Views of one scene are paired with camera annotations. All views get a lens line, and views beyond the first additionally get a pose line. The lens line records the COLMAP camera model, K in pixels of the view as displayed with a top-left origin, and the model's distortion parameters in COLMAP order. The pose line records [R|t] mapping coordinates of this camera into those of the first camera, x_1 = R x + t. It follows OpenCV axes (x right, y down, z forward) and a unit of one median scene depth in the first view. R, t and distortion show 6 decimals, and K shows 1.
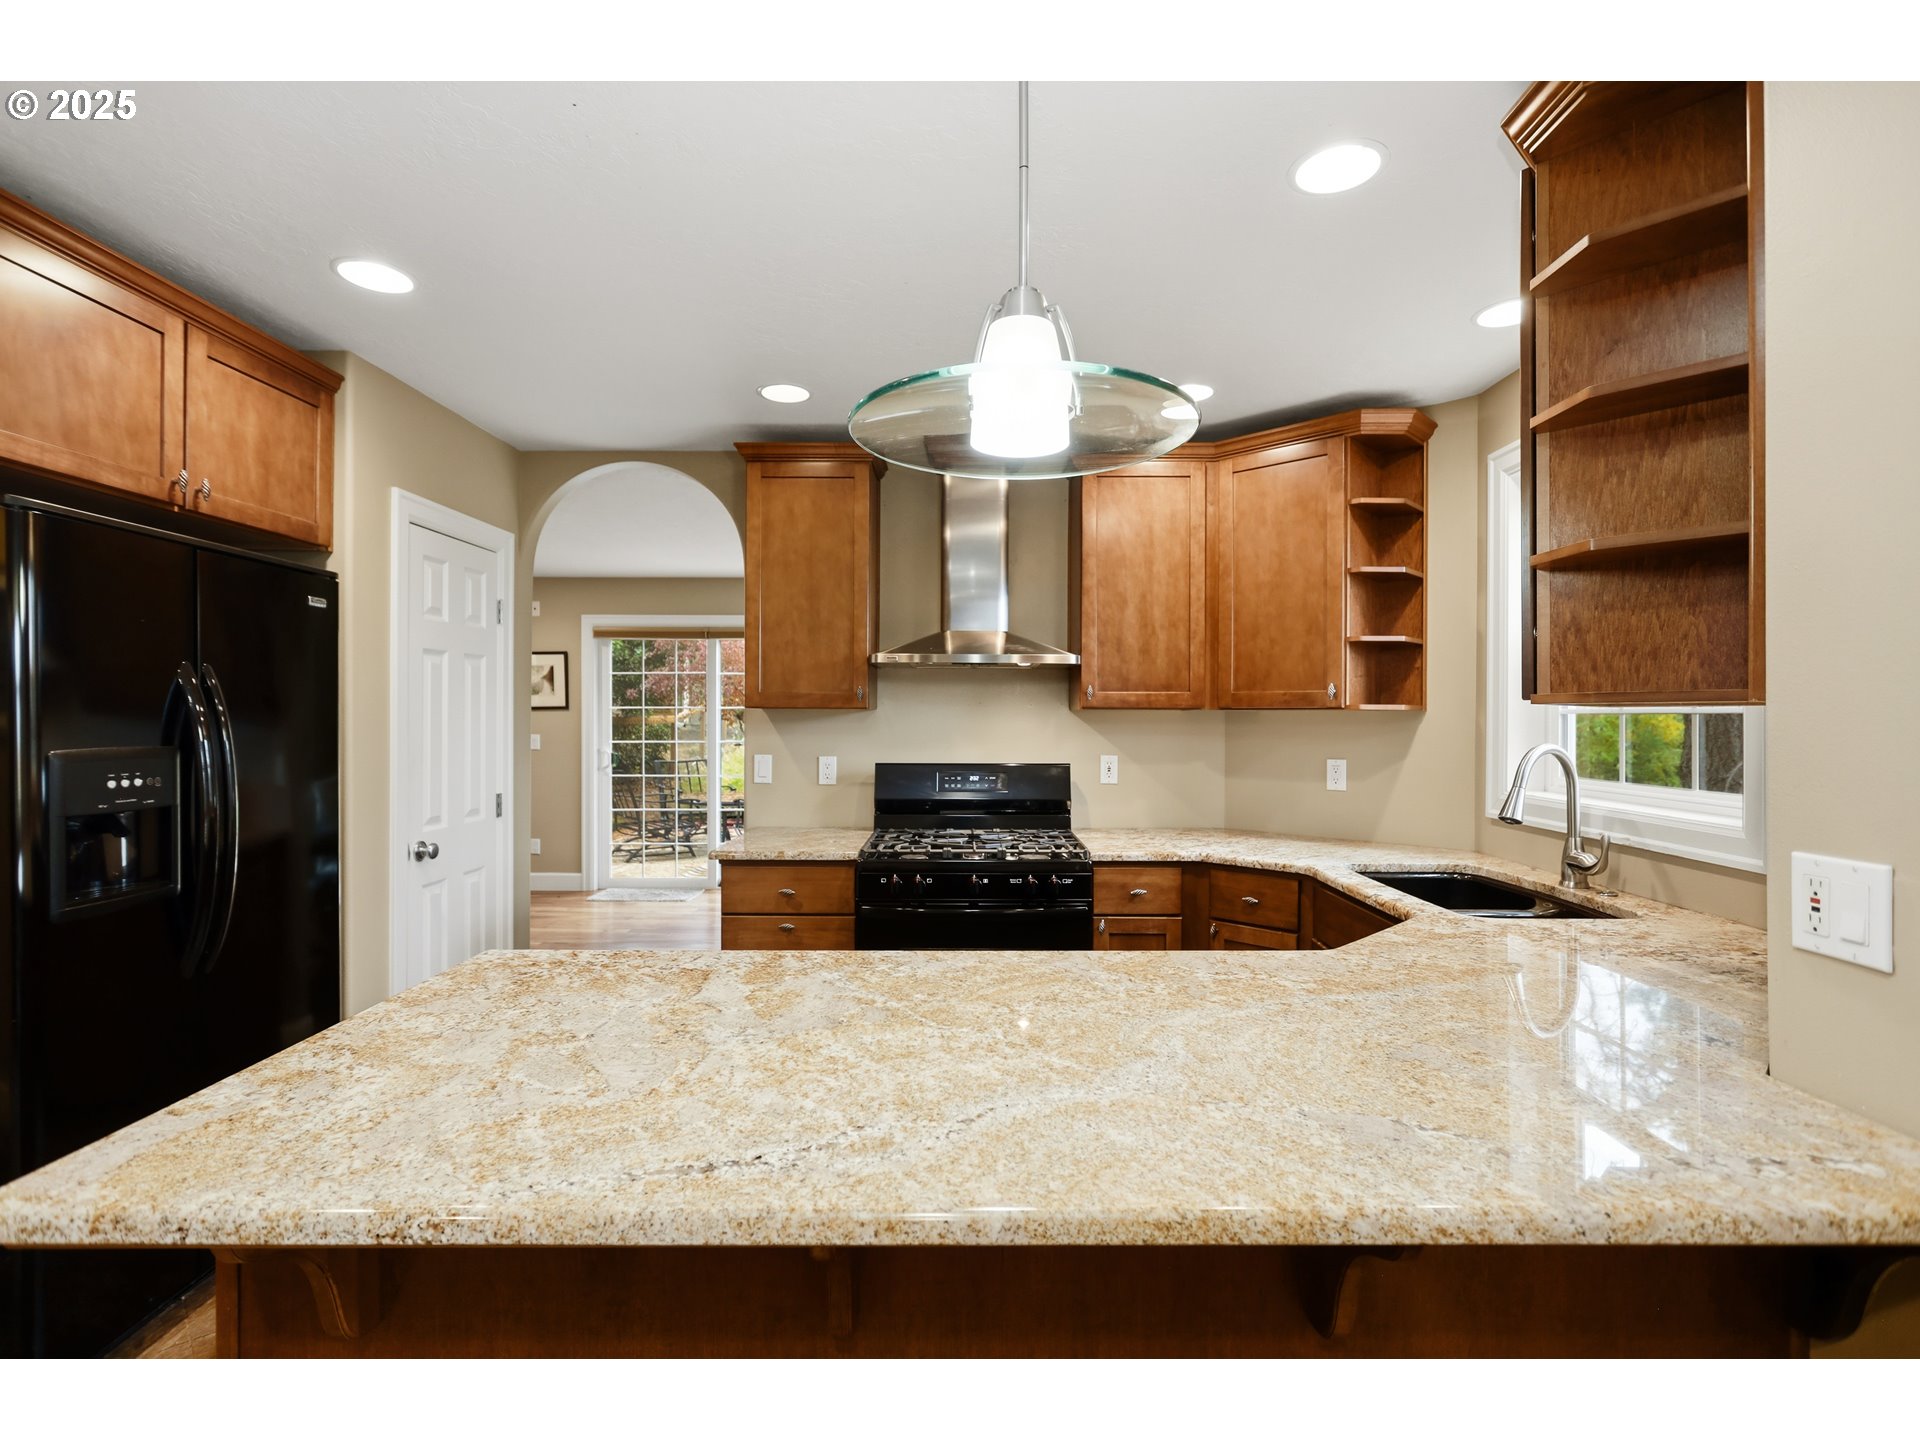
lens RADIAL K [[921.0, 0, 948.0], [0, 921.0, 714.1], [0, 0, 1]] dist [-0.005965, 0.001650]
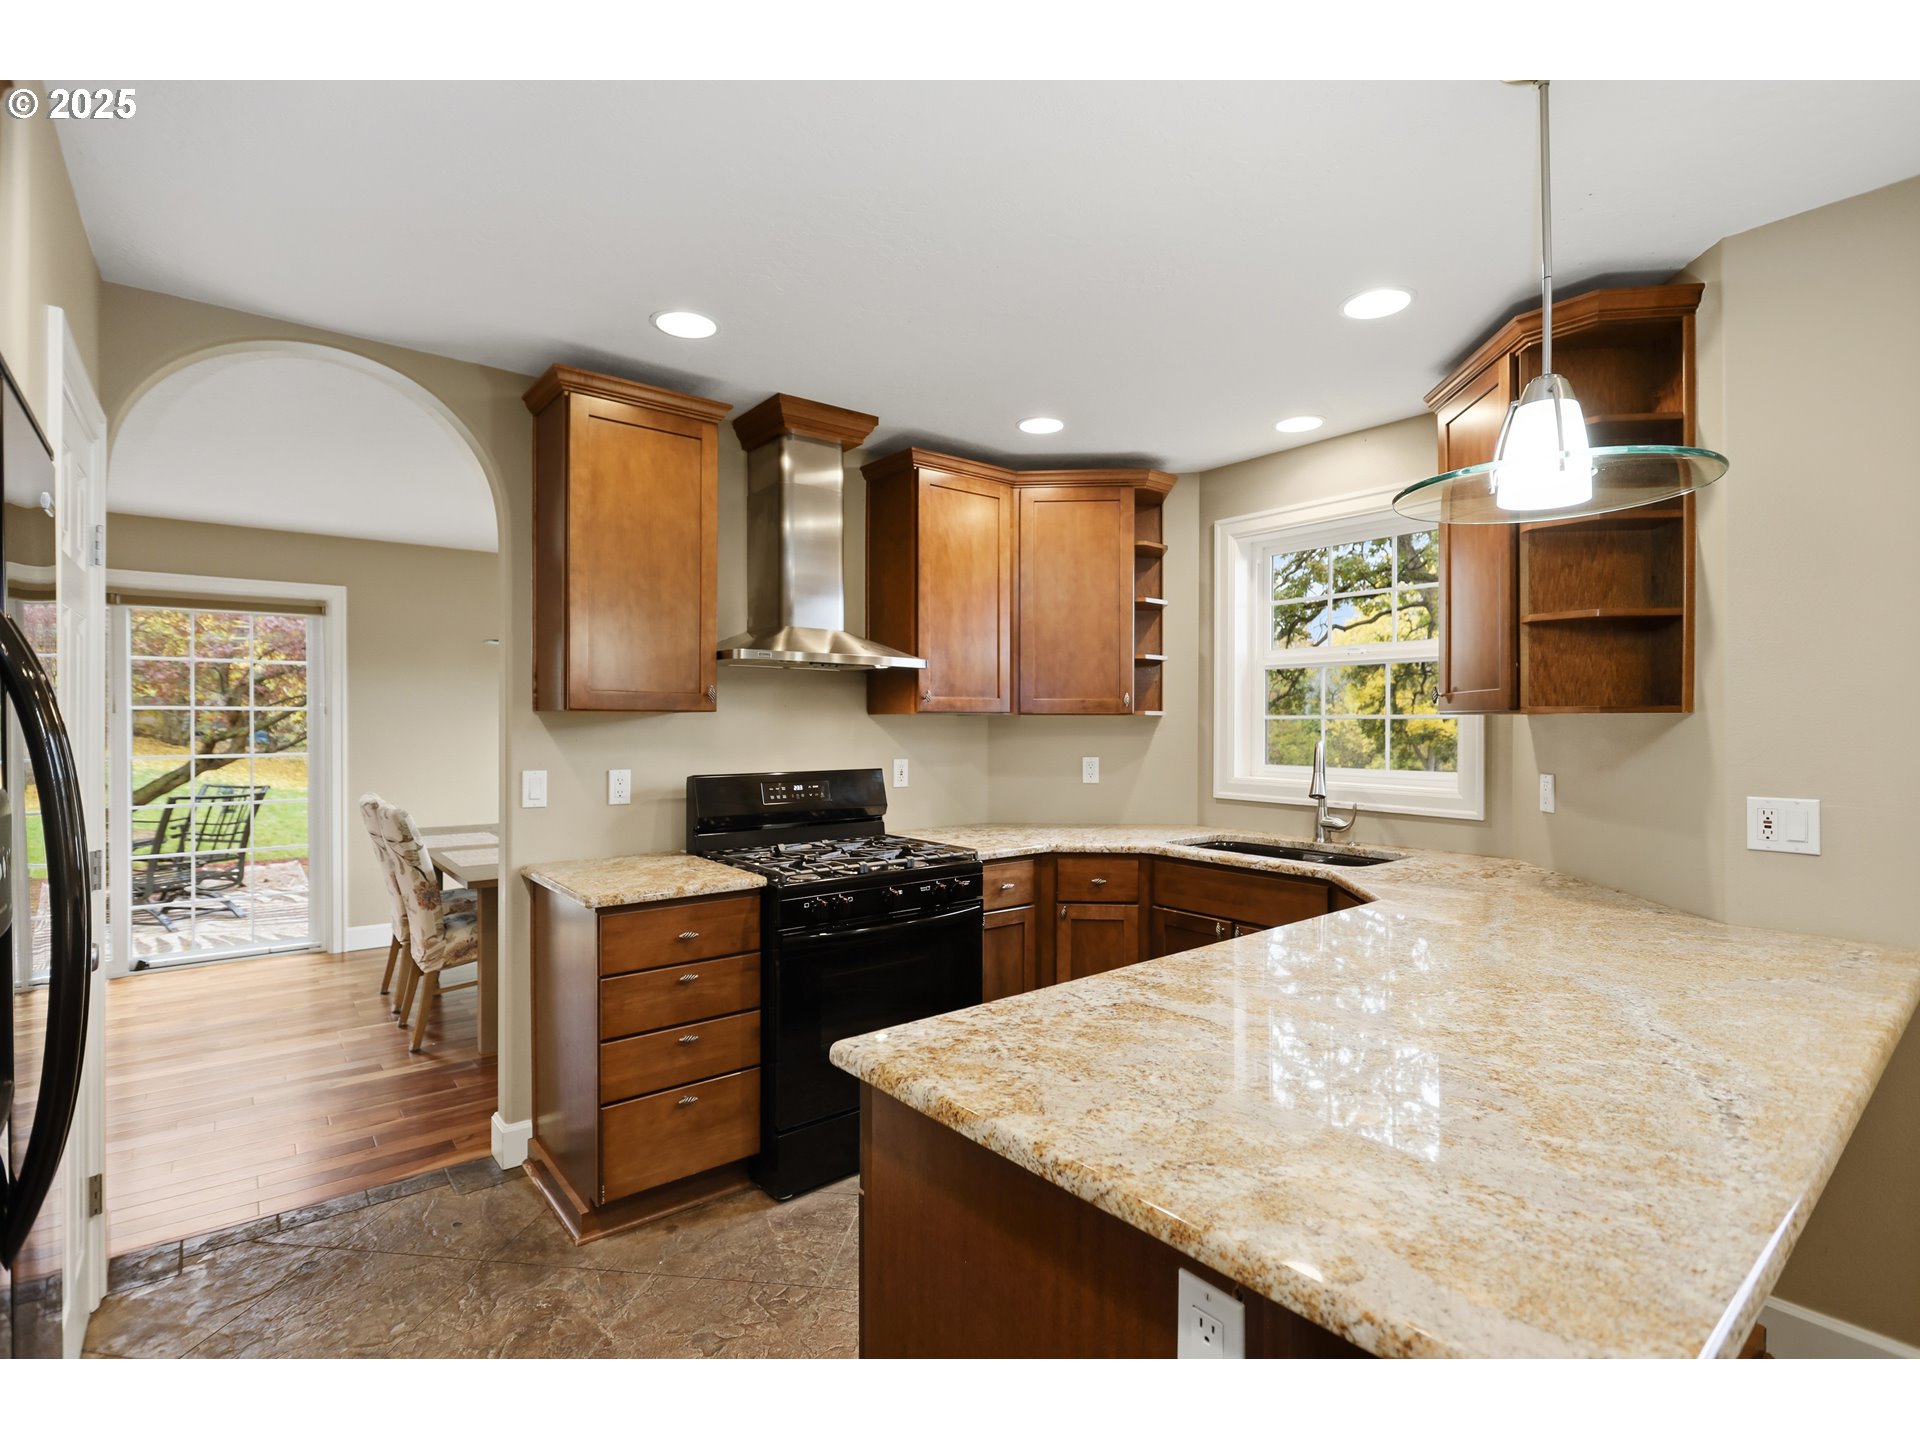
lens RADIAL K [[921.0, 0, 959.4], [0, 921.0, 727.6], [0, 0, 1]] dist [-0.005965, 0.001650]
pose [[0.770035, -0.005733, 0.637976, -0.510323], [-0.001374, 0.999942, 0.010644, -0.001019], [-0.638001, -0.009073, 0.769982, 0.215863]]
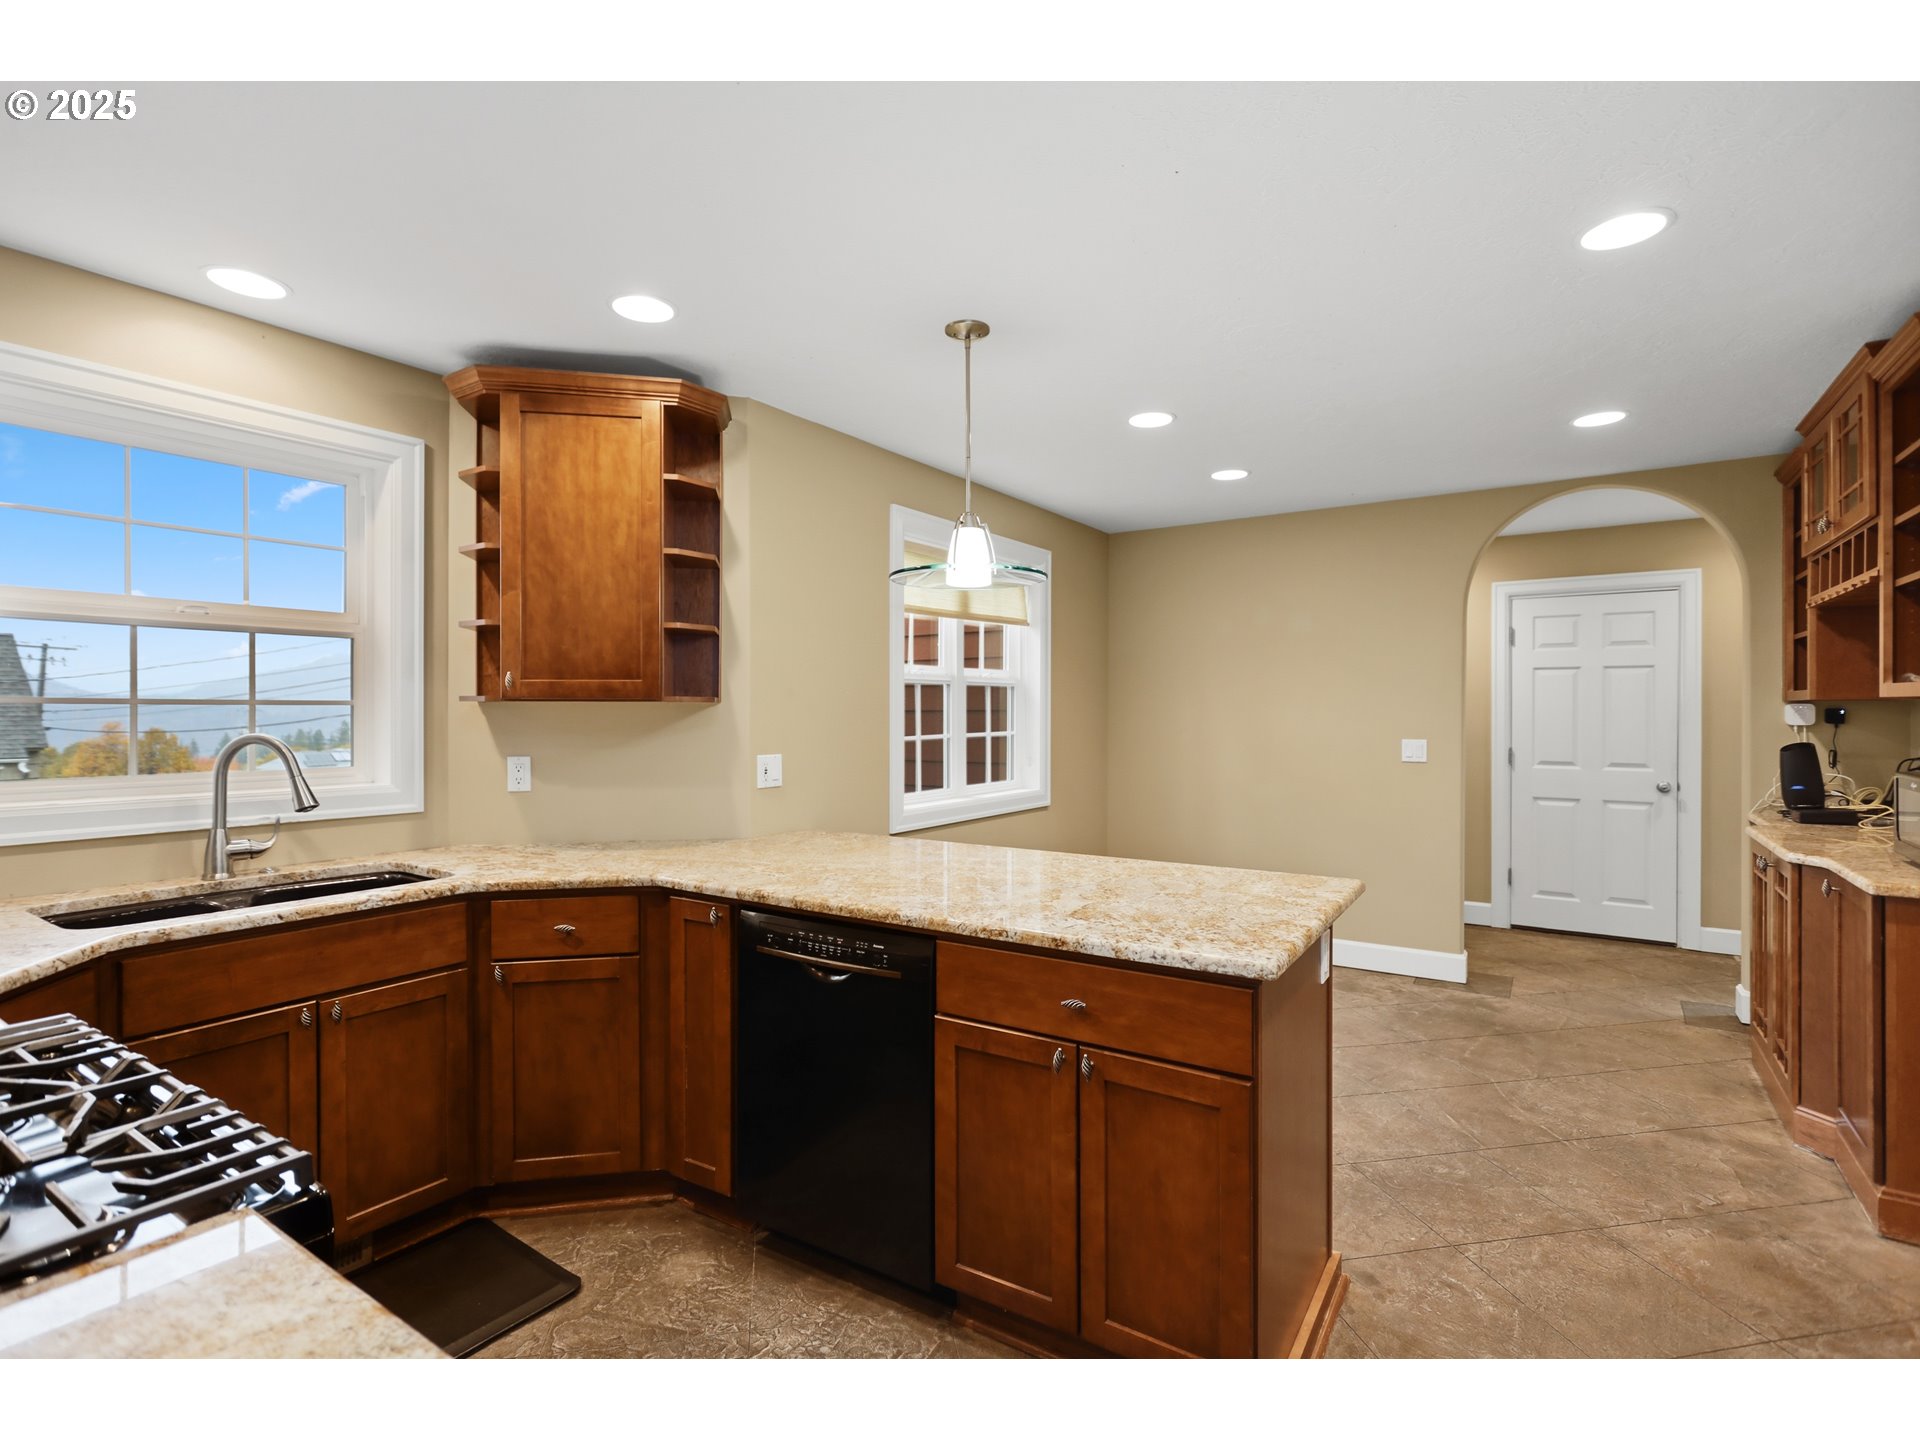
lens RADIAL K [[921.0, 0, 958.6], [0, 921.0, 716.5], [0, 0, 1]] dist [-0.005965, 0.001650]
pose [[-0.840377, -0.002640, 0.541996, -0.410302], [-0.002643, 0.999996, 0.000773, 0.009069], [-0.541996, -0.000783, -0.840380, 1.097320]]
